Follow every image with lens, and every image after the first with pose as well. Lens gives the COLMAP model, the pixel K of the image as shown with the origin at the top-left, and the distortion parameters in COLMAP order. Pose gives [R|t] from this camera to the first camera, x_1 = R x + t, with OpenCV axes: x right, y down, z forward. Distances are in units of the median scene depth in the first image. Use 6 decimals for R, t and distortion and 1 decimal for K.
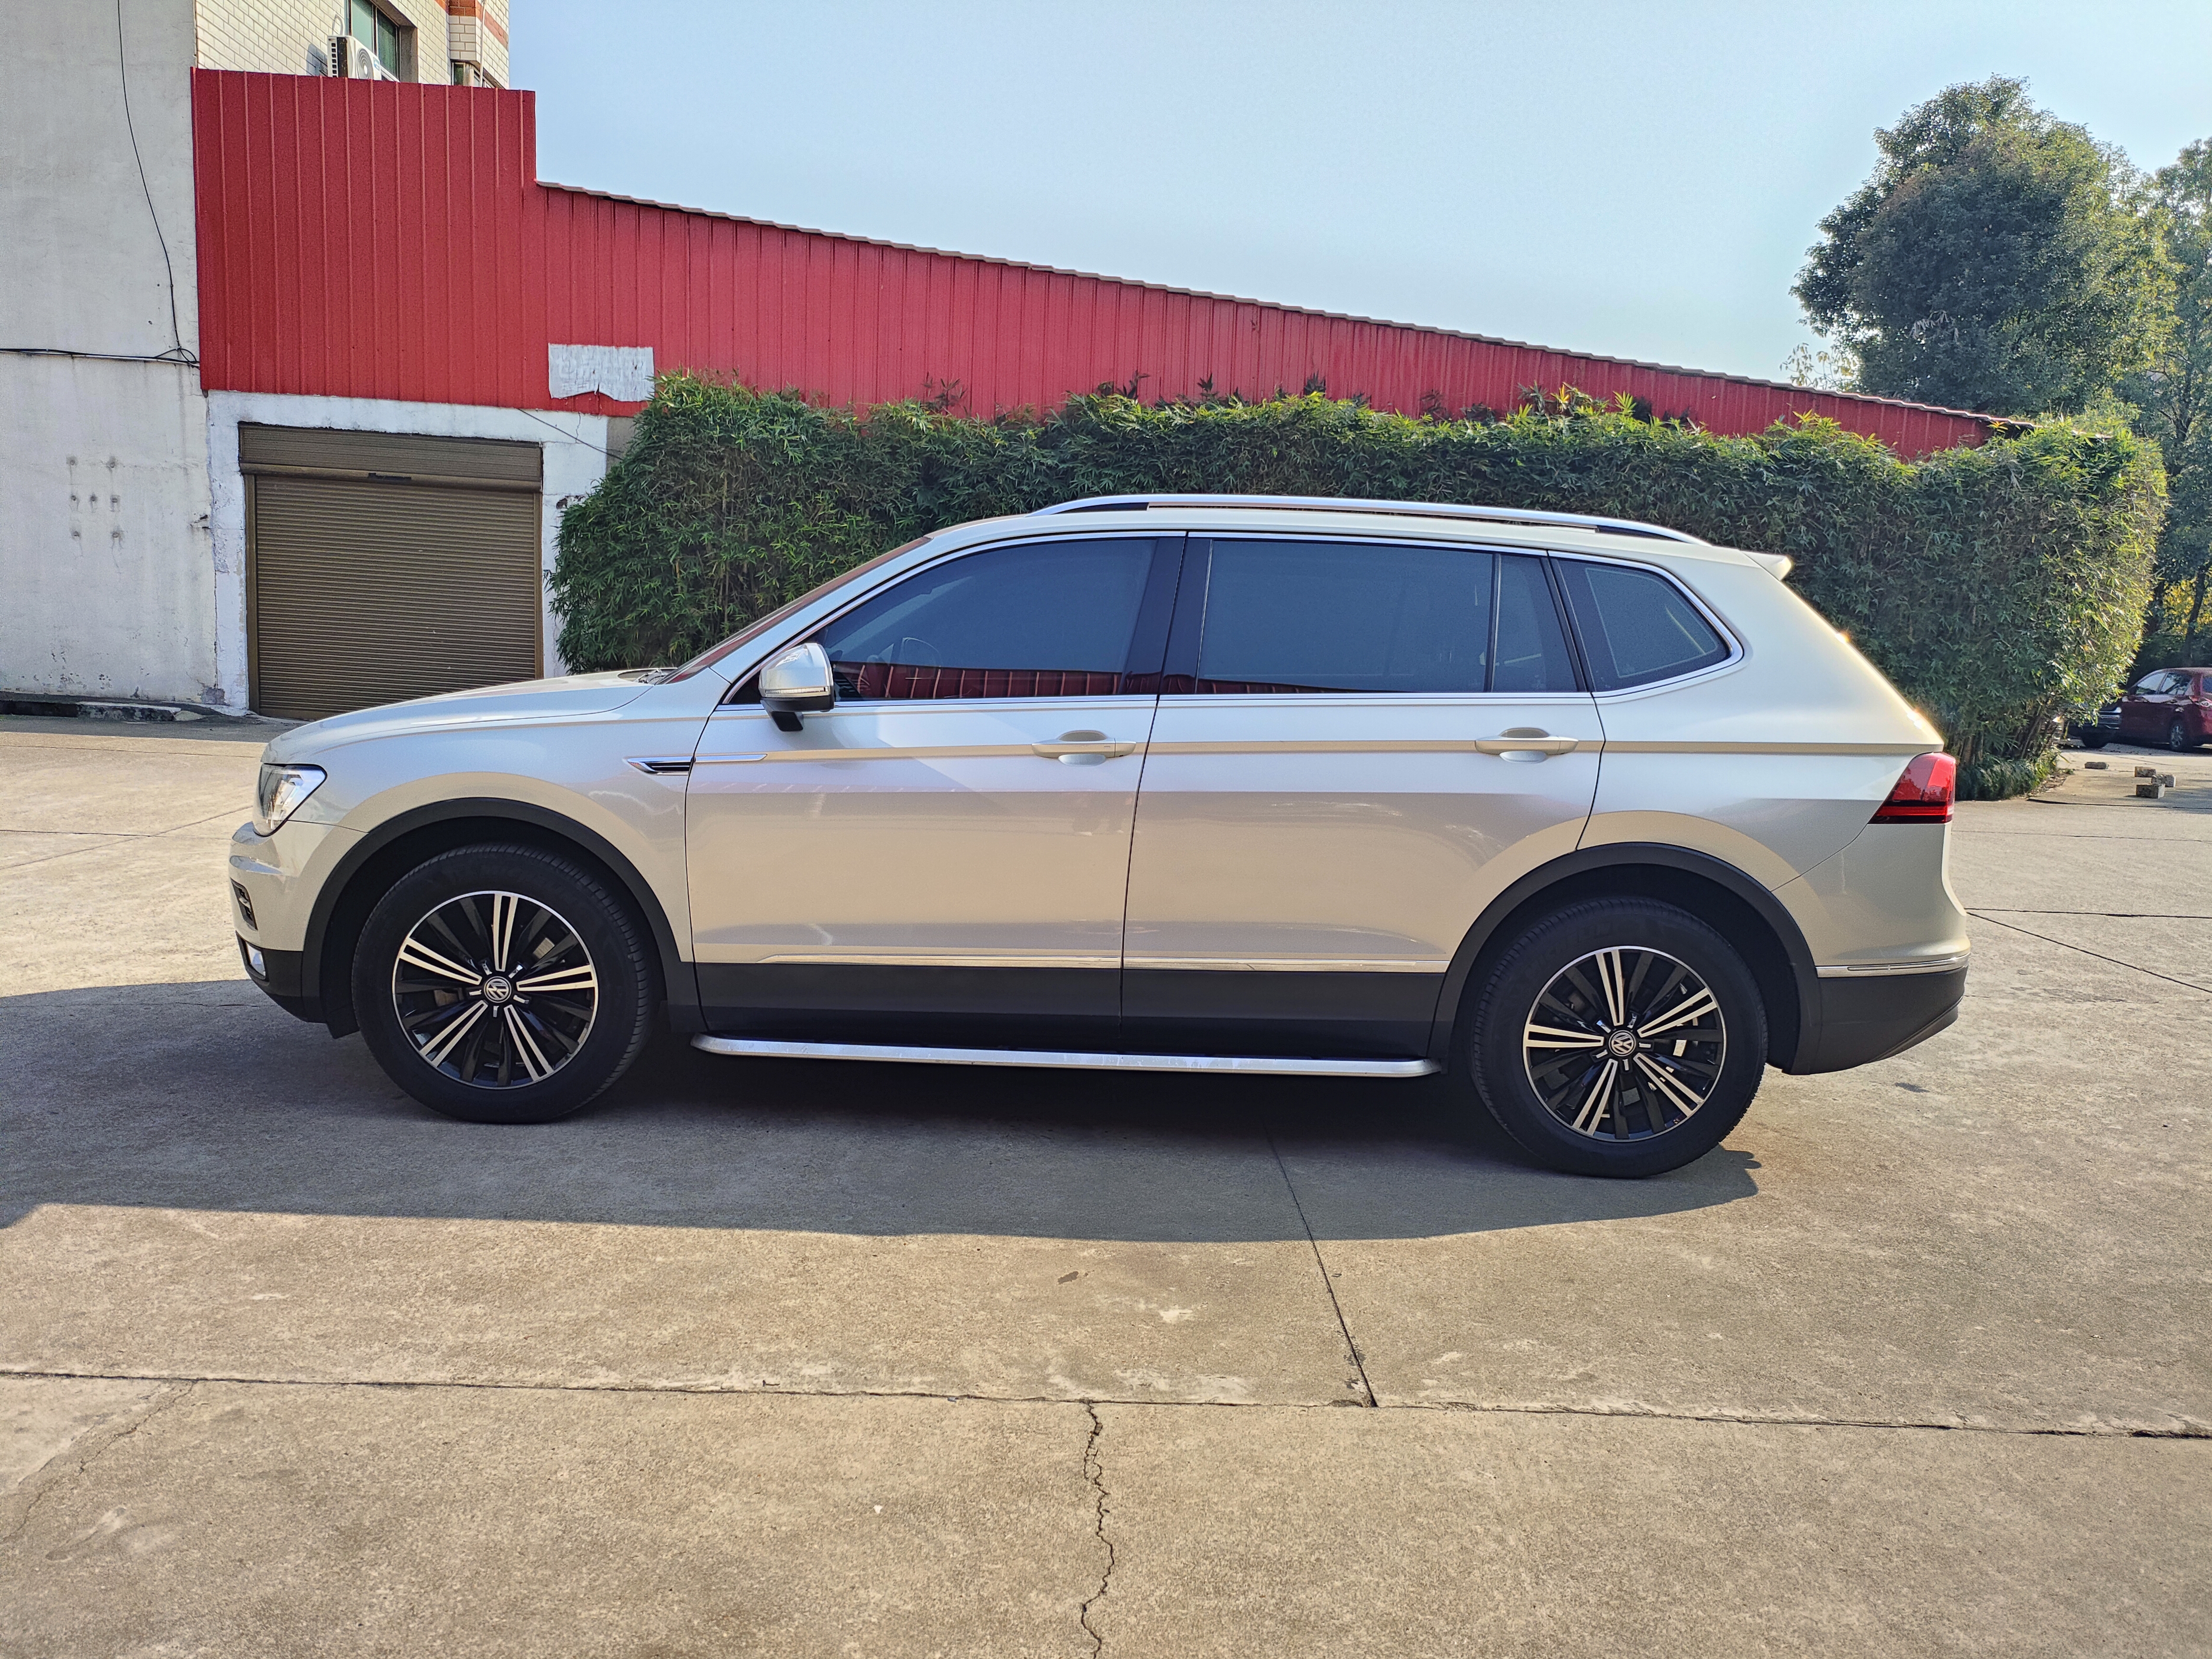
lens RADIAL K [[1622.8, 0, 1101.3], [0, 1622.8, 832.6], [0, 0, 1]] dist [0.035235, -0.028566]
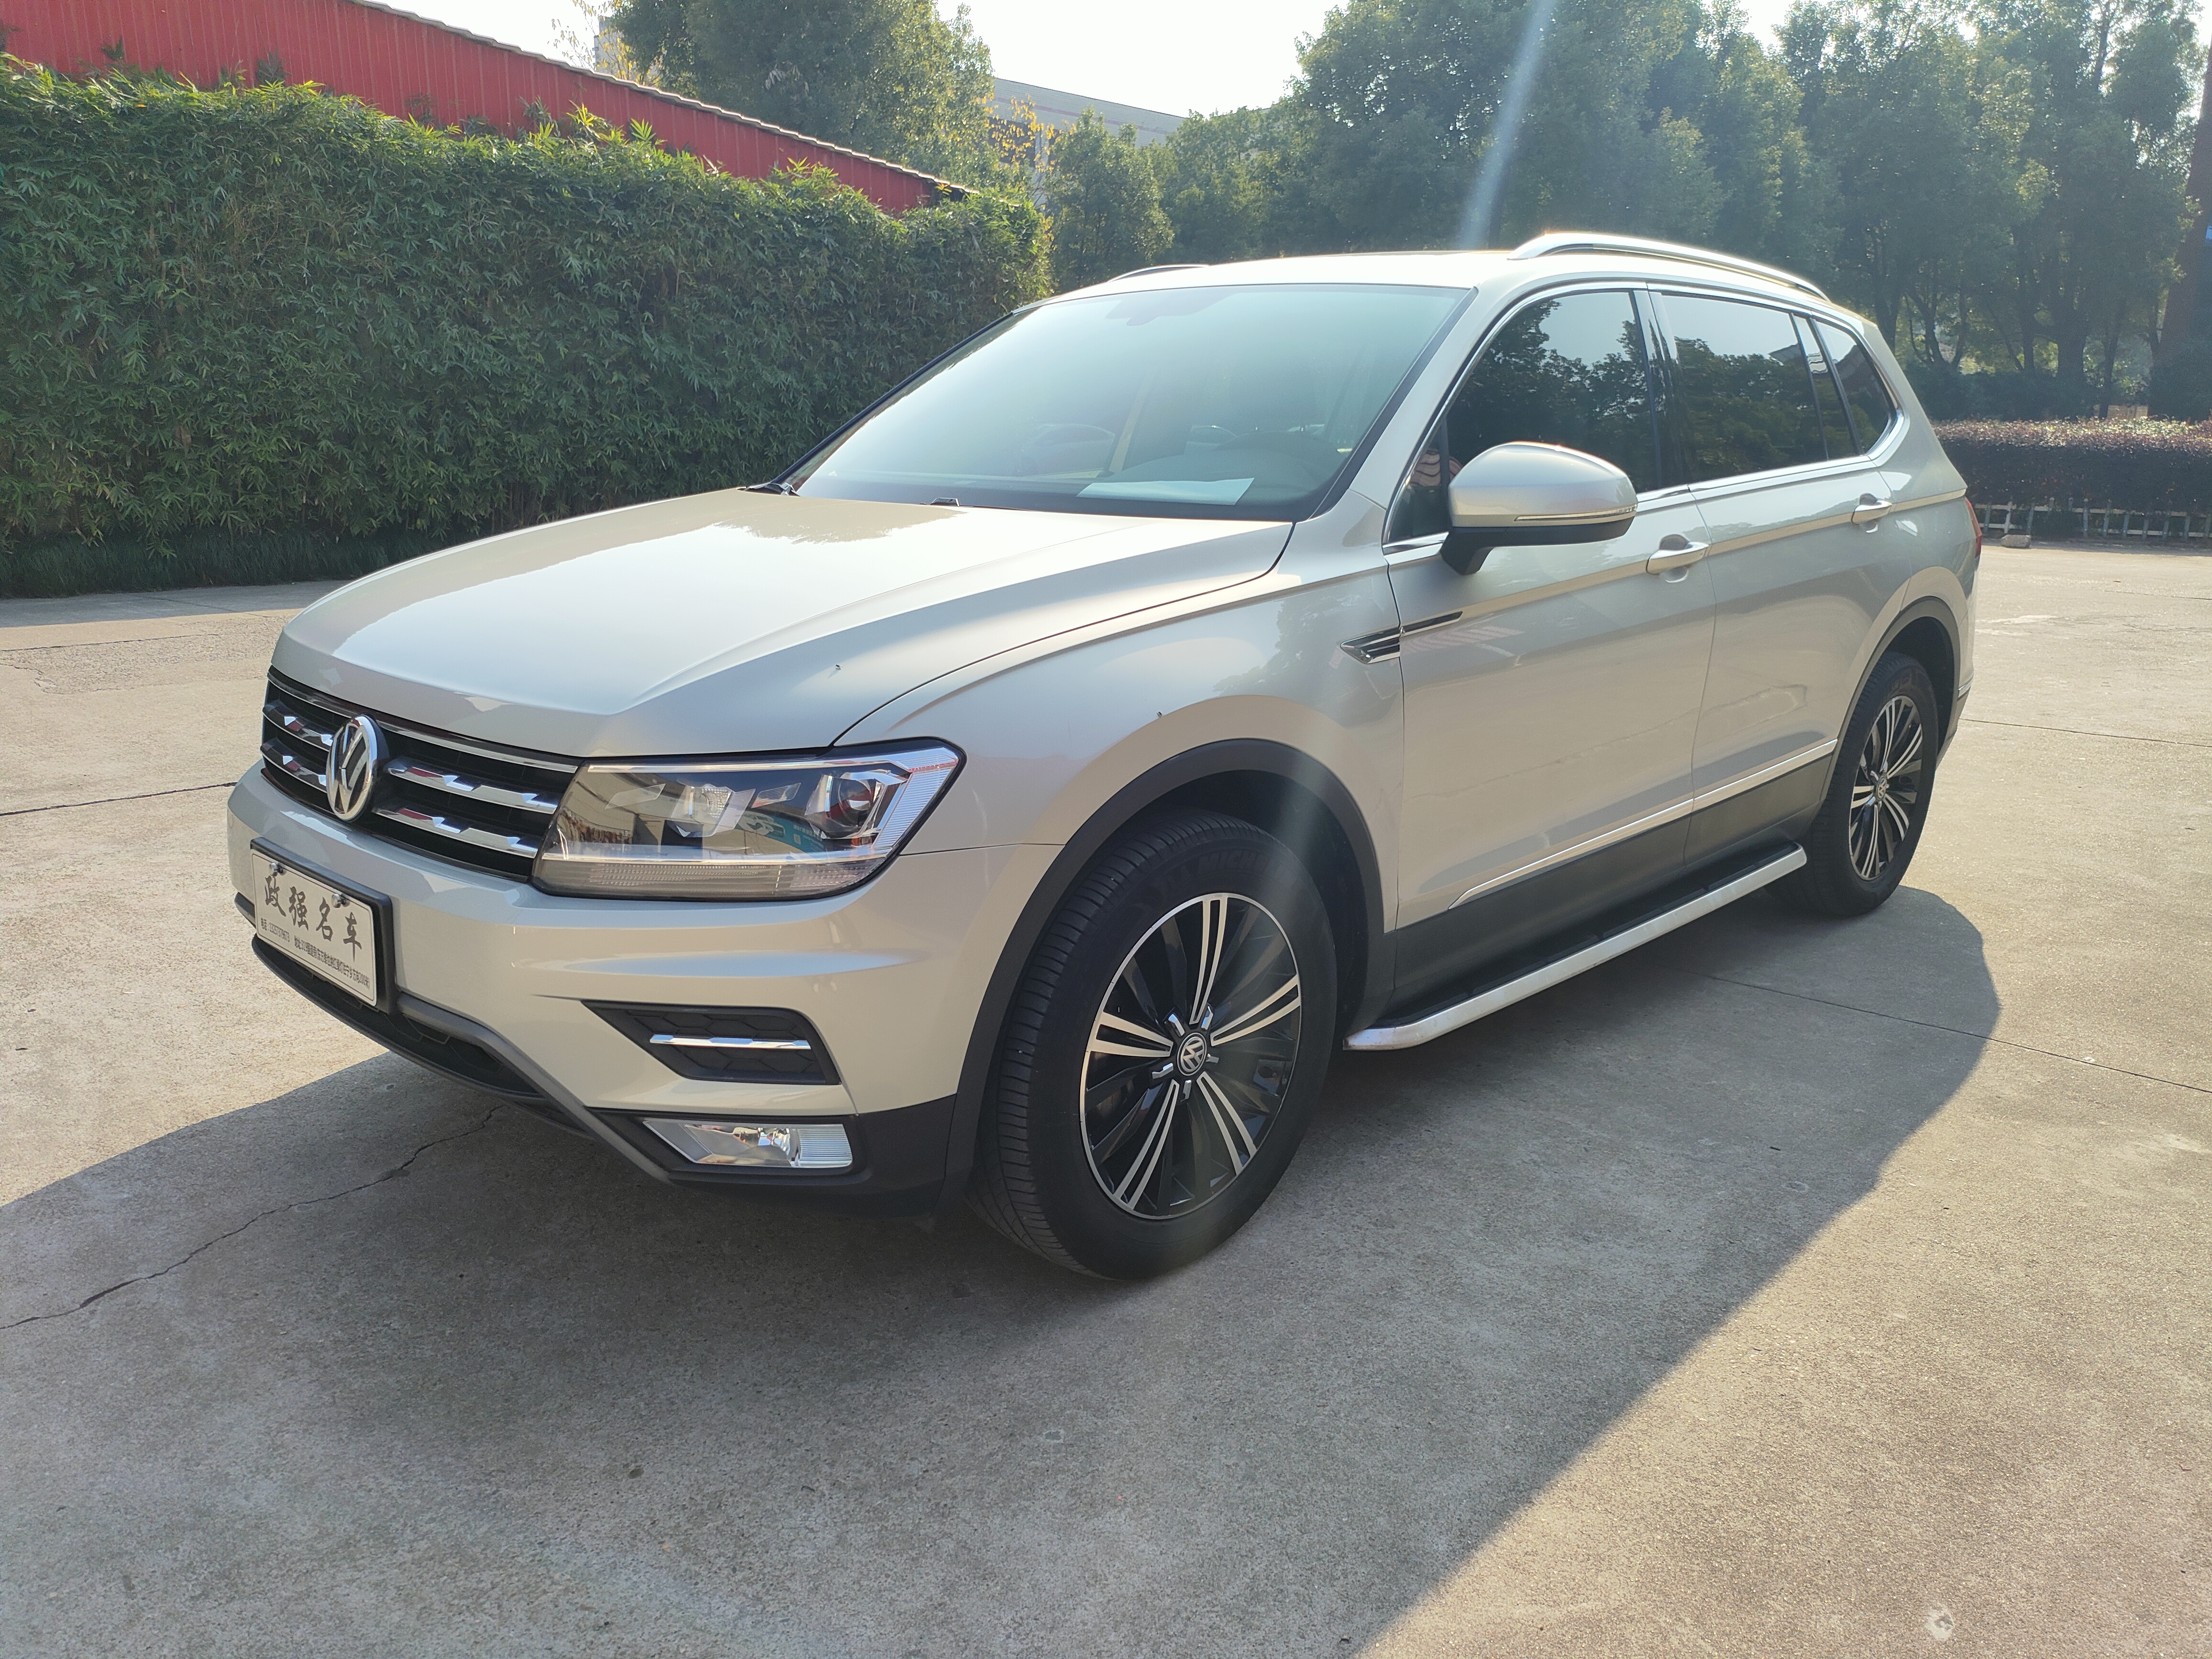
lens RADIAL K [[1622.8, 0, 1109.8], [0, 1622.8, 841.4], [0, 0, 1]] dist [0.035235, -0.028566]
pose [[0.697962, -0.210468, 0.684508, -0.238981], [0.106619, 0.975725, 0.191295, -0.030029], [-0.708153, -0.060535, 0.703459, 0.183310]]
